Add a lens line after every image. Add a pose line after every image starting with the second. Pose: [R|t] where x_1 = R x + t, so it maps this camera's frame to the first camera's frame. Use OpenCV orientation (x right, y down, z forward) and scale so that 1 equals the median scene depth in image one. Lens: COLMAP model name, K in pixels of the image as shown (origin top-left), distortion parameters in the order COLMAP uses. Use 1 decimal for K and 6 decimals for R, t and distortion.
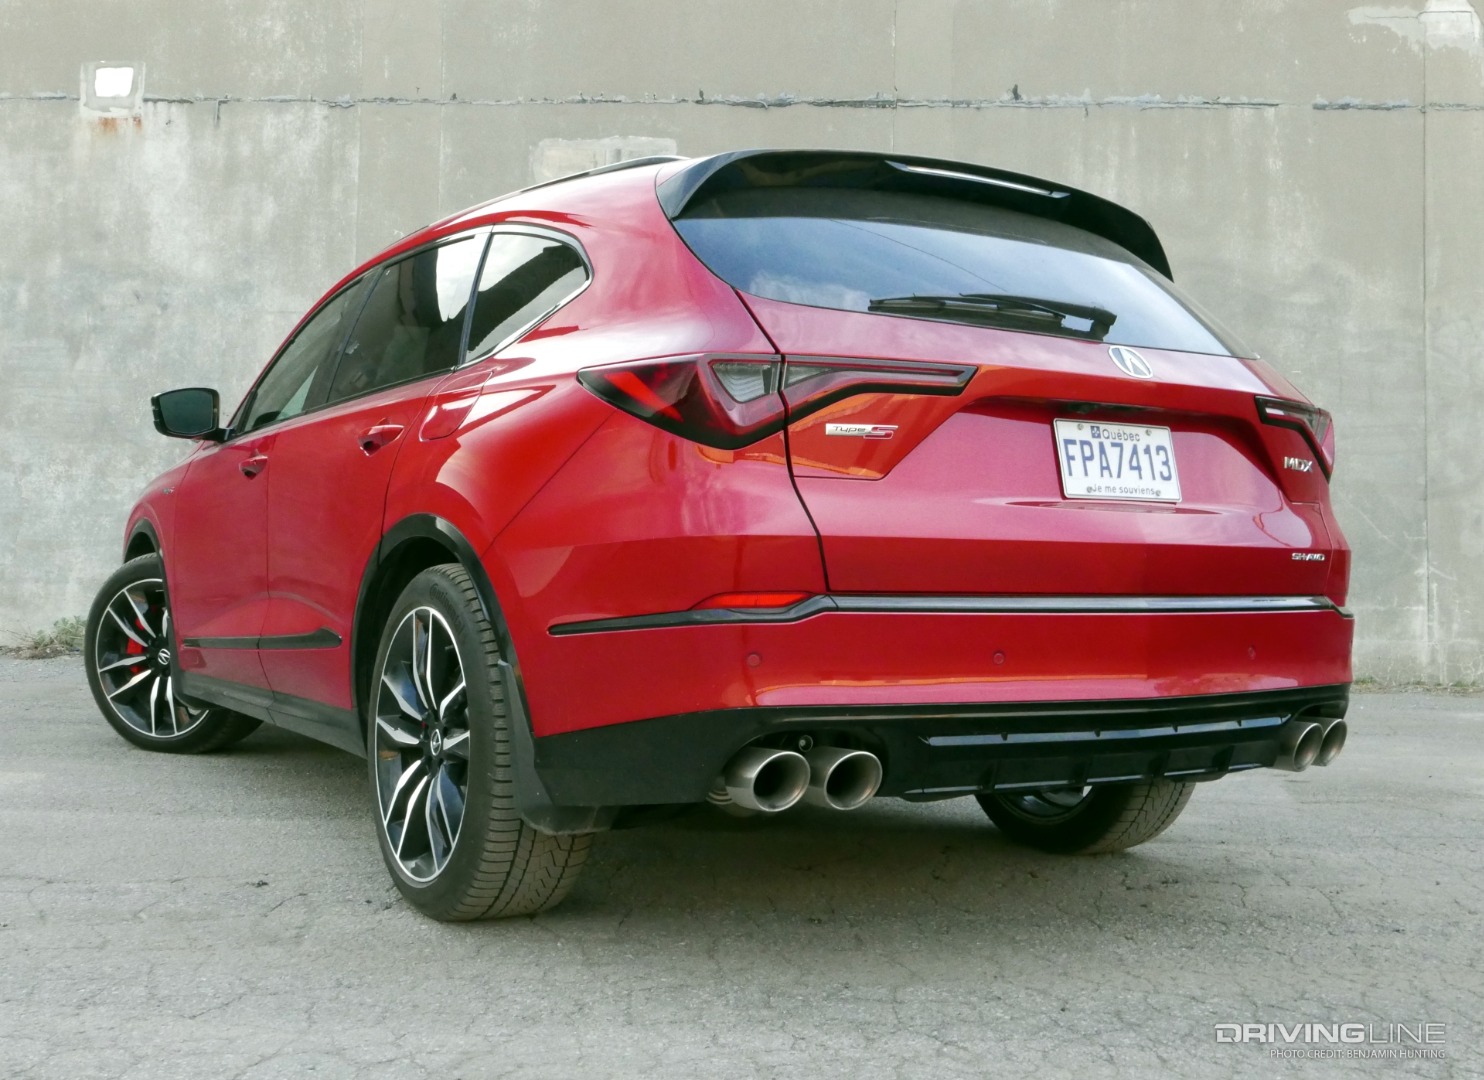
lens RADIAL K [[1631.2, 0, 733.0], [0, 1631.2, 533.1], [0, 0, 1]] dist [-0.010407, 0.000000]
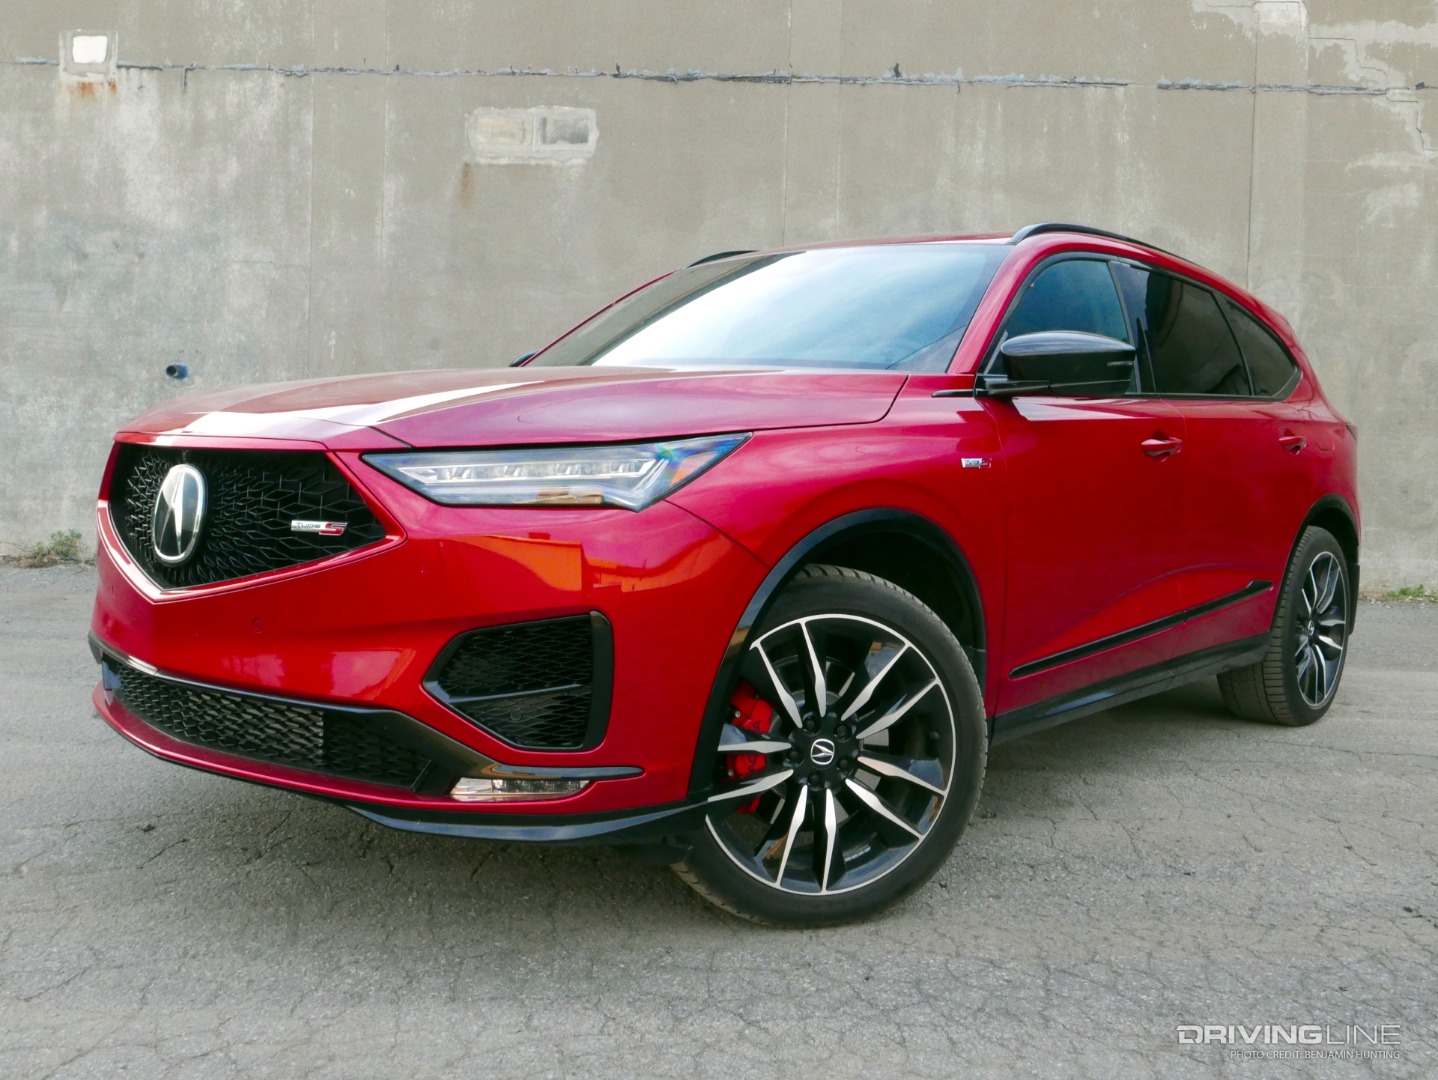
lens RADIAL K [[1349.2, 0, 715.3], [0, 1349.2, 545.3], [0, 0, 1]] dist [0.000850, 0.000000]
pose [[0.999632, 0.003490, 0.026894, 0.024149], [-0.005693, 0.996592, 0.082291, -0.018970], [-0.026515, -0.082414, 0.996245, 0.045127]]
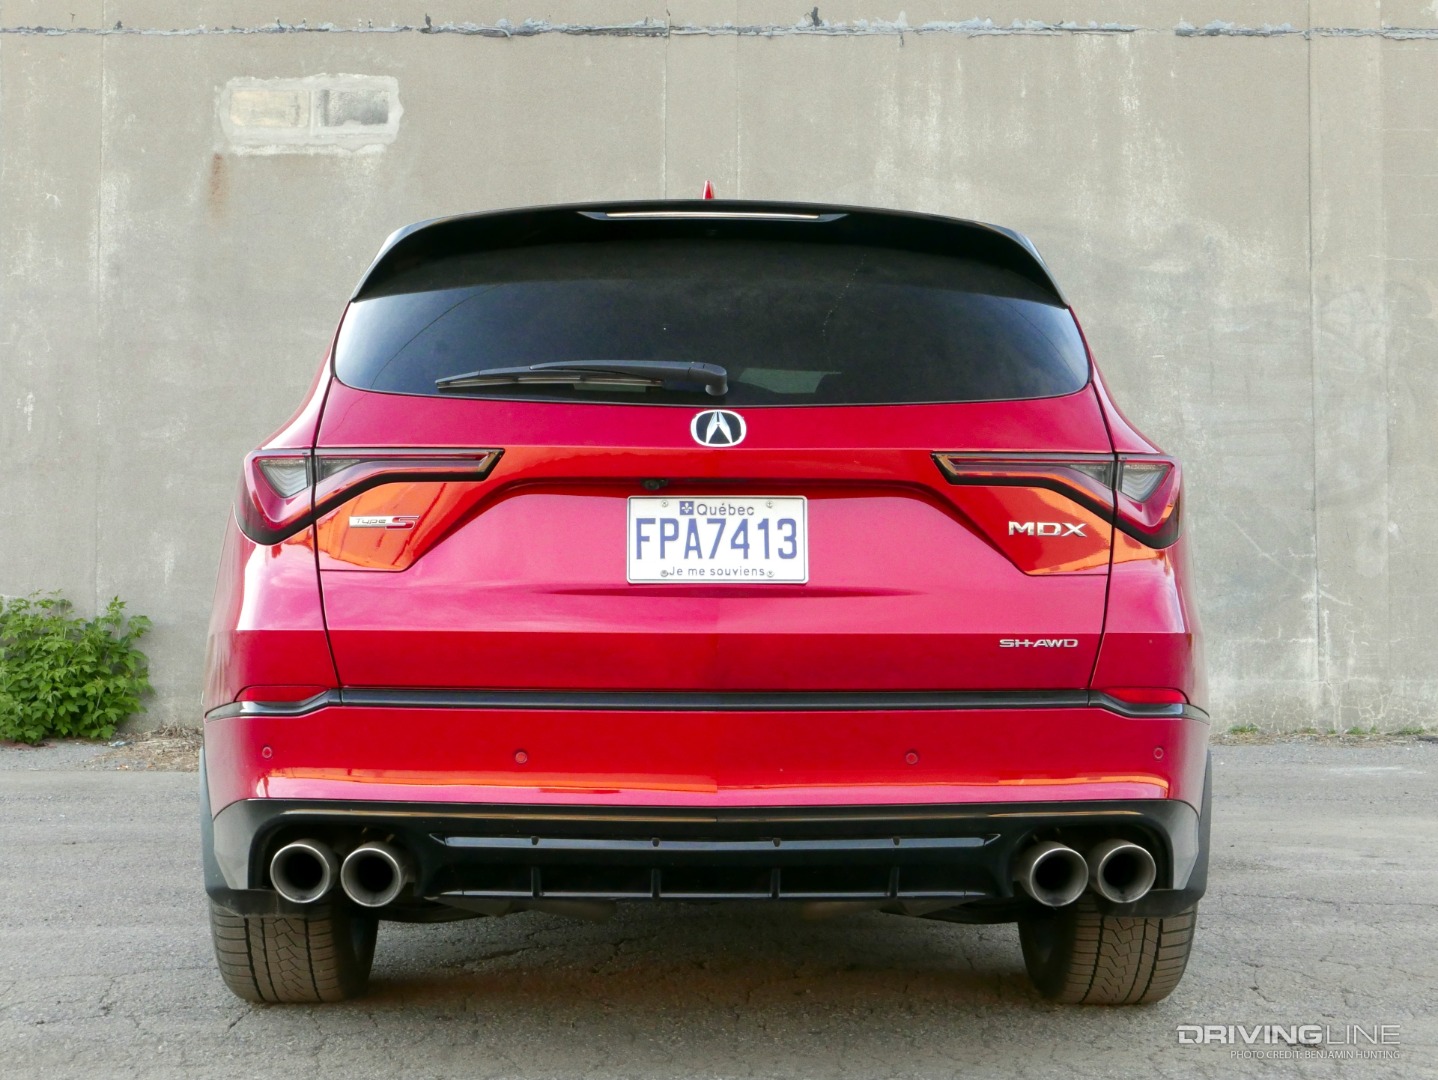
lens RADIAL K [[2281.2, 0, 708.6], [0, 2281.2, 568.9], [0, 0, 1]] dist [-0.021852, 0.000000]
pose [[0.998414, -0.018771, 0.053077, 0.055346], [0.017737, 0.999645, 0.019899, -0.018620], [-0.053432, -0.018926, 0.998392, -0.139982]]
